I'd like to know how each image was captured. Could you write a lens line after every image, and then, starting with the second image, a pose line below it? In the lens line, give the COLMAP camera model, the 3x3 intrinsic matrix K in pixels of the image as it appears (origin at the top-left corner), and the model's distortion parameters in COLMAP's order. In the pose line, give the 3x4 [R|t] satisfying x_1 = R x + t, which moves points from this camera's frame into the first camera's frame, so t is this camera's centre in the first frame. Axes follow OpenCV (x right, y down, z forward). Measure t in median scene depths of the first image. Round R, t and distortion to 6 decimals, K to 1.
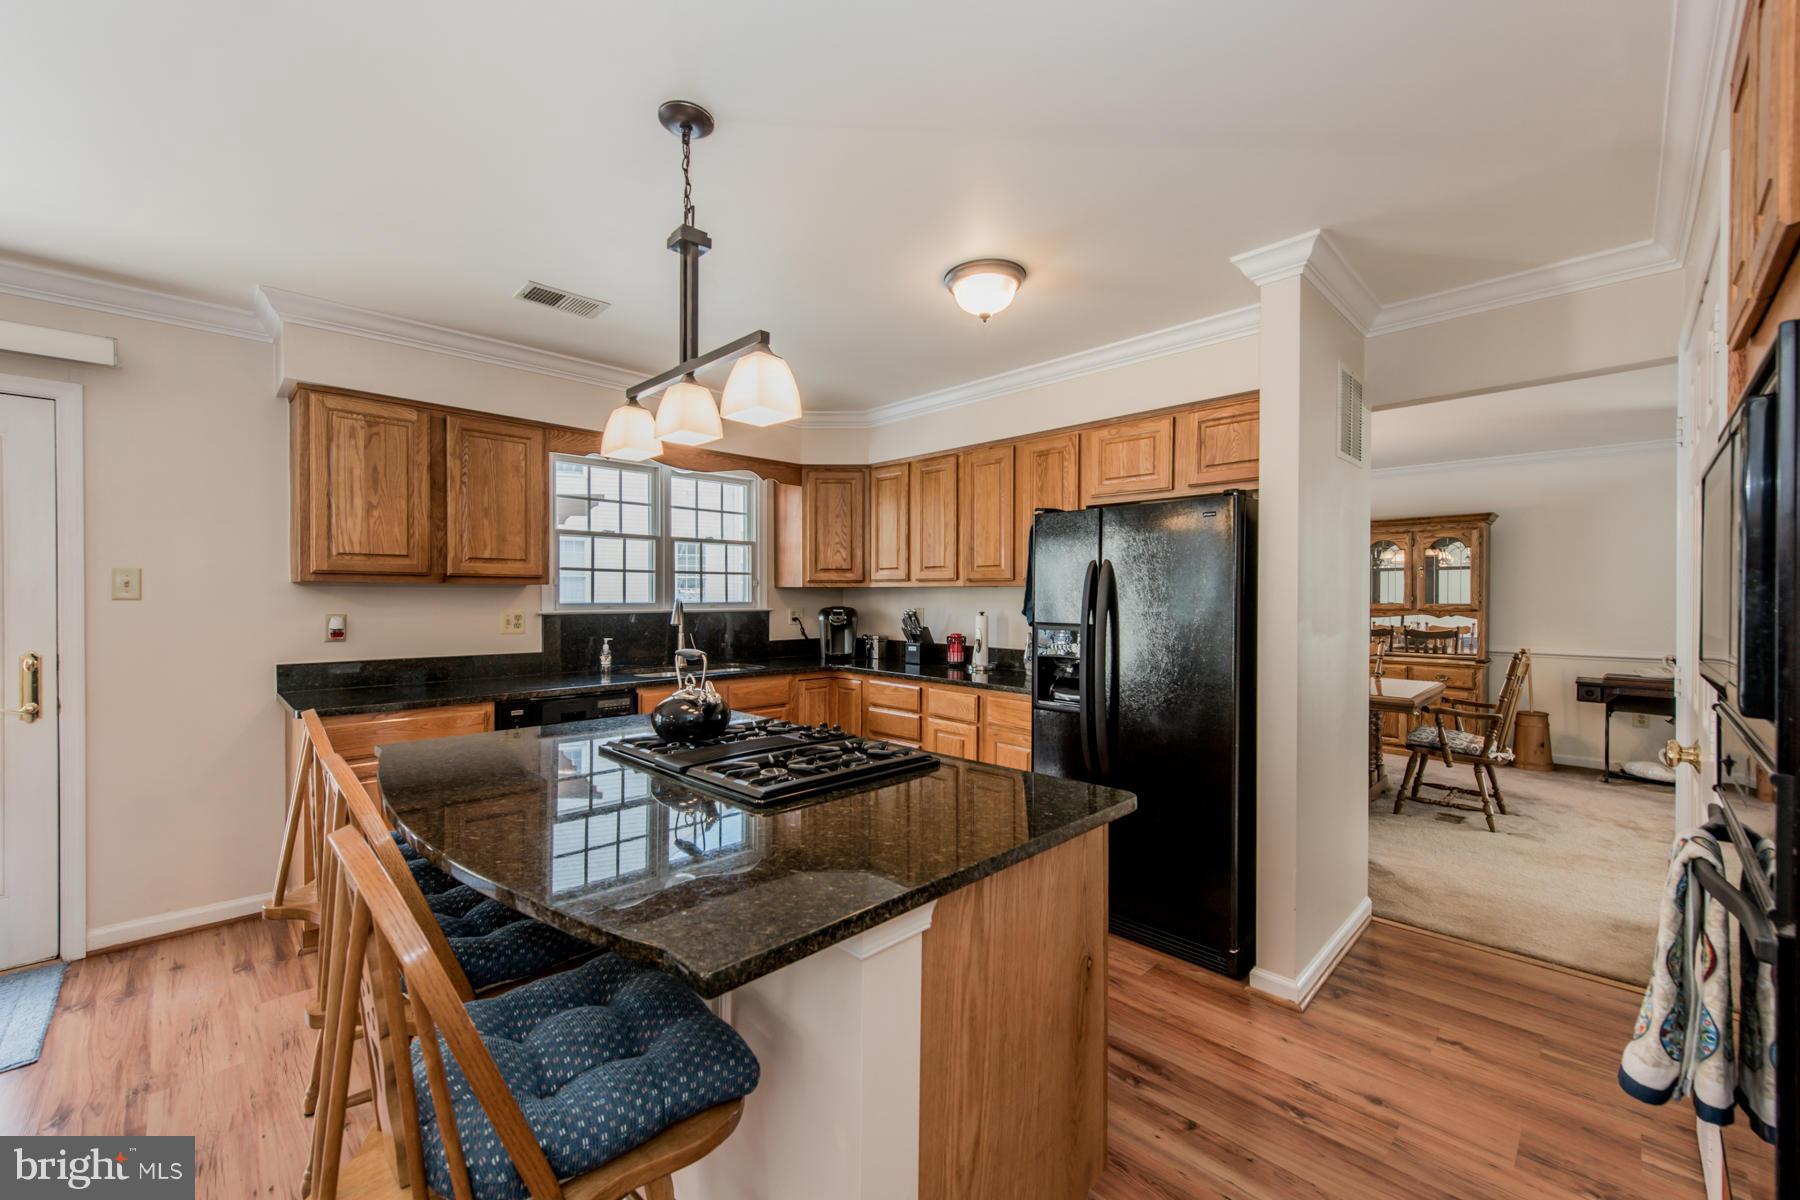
lens RADIAL K [[707.8, 0, 891.8], [0, 707.8, 594.5], [0, 0, 1]] dist [0.016680, -0.003027]
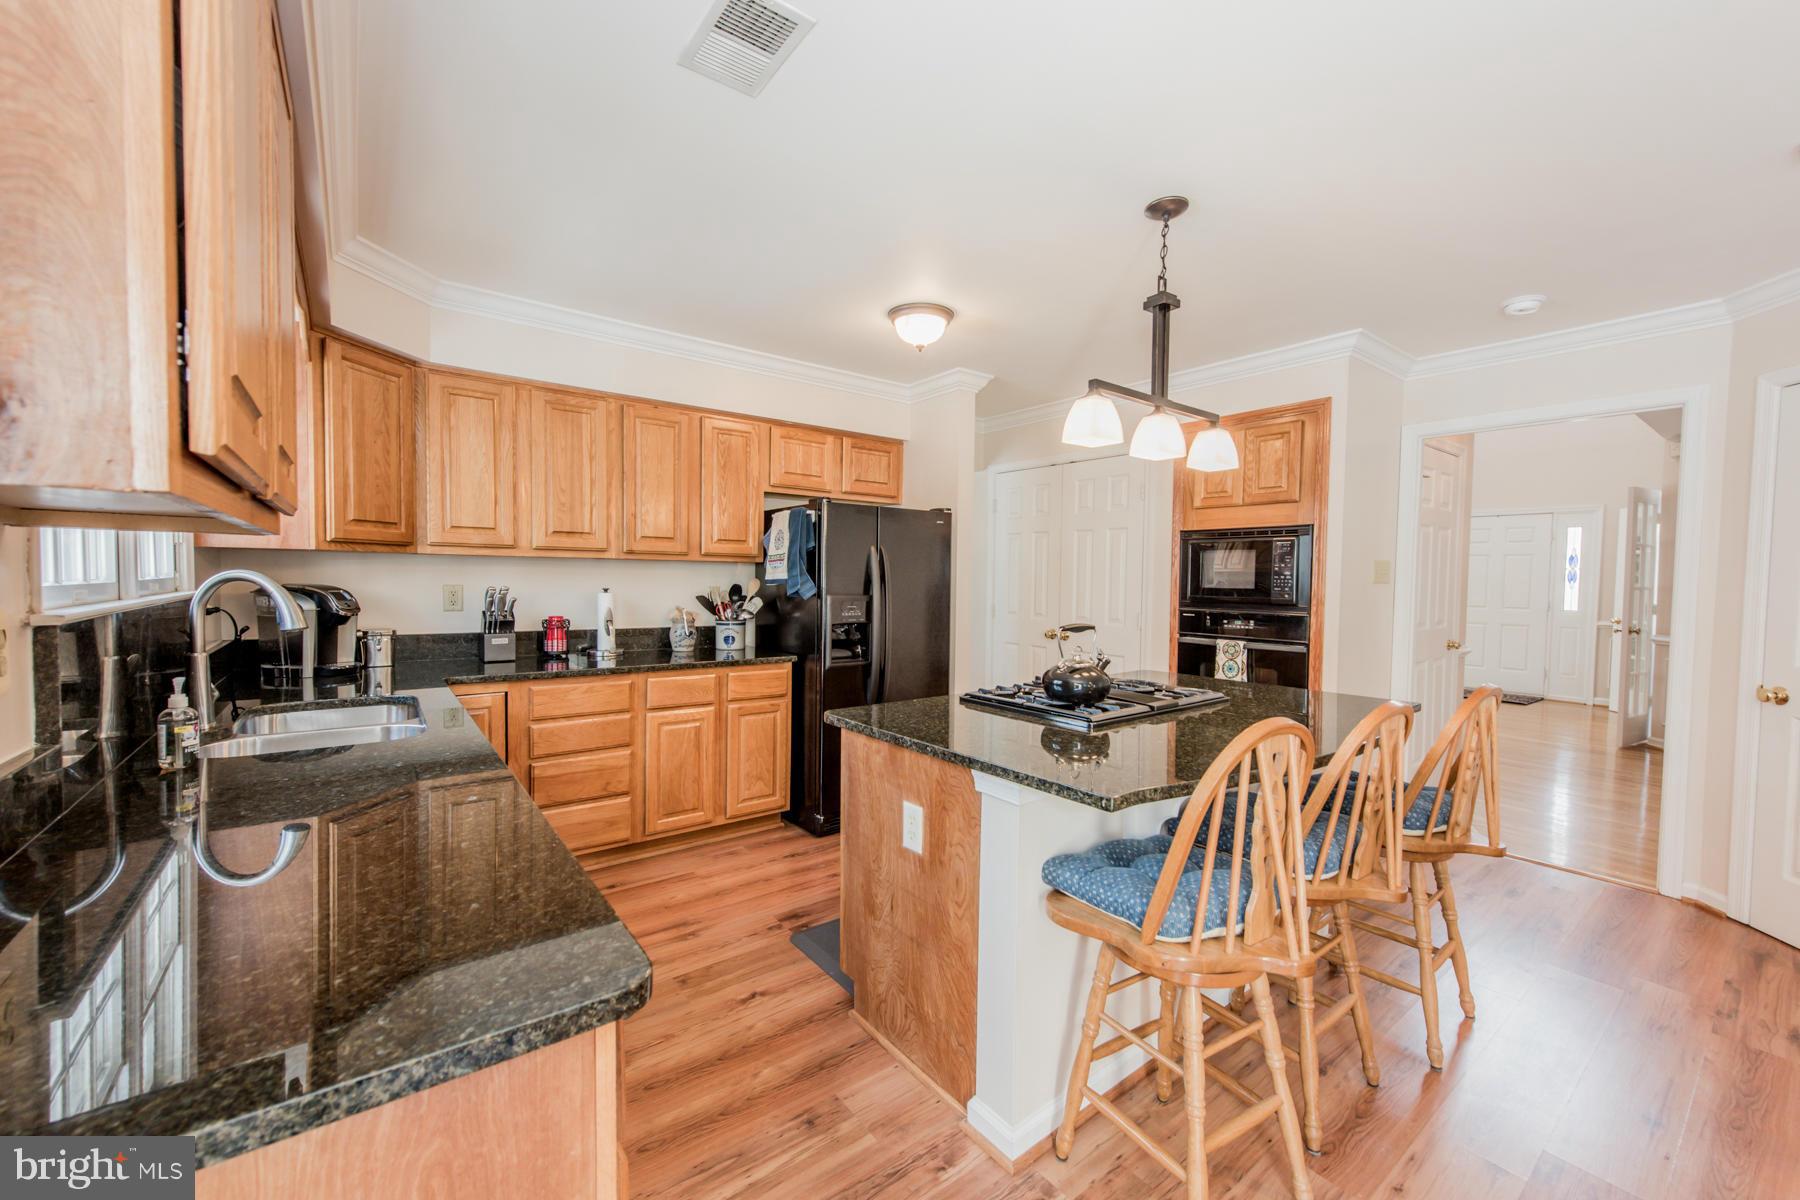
lens RADIAL K [[707.8, 0, 901.8], [0, 707.8, 604.4], [0, 0, 1]] dist [0.016680, -0.003027]
pose [[0.123046, -0.043306, 0.991456, -0.841111], [-0.013975, 0.998873, 0.045364, 0.000036], [-0.992303, -0.019437, 0.122302, 0.662634]]
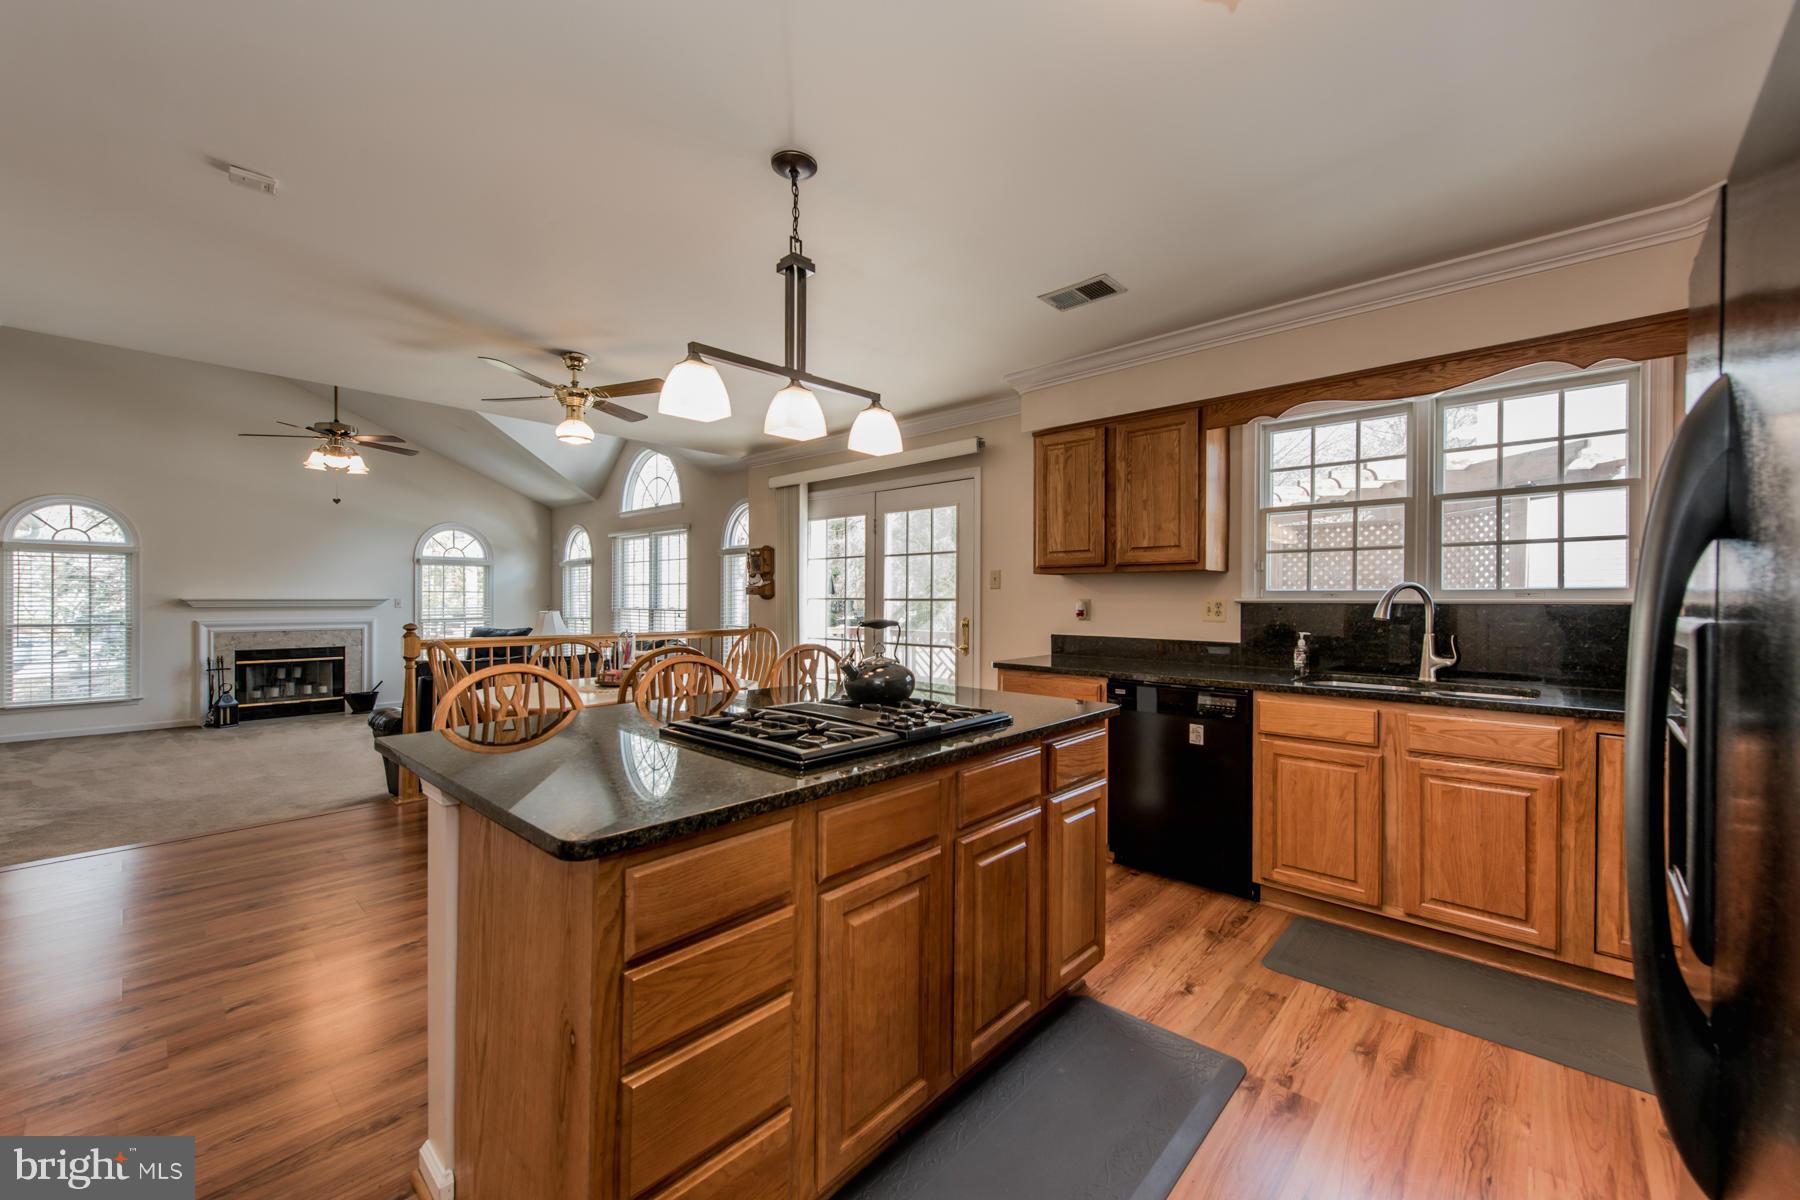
lens RADIAL K [[707.8, 0, 906.8], [0, 707.8, 598.3], [0, 0, 1]] dist [0.016680, -0.003027]
pose [[0.053441, -0.004709, -0.998560, 0.463702], [-0.001201, 0.999988, -0.004780, 0.030865], [0.998570, 0.001454, 0.053435, 0.571856]]
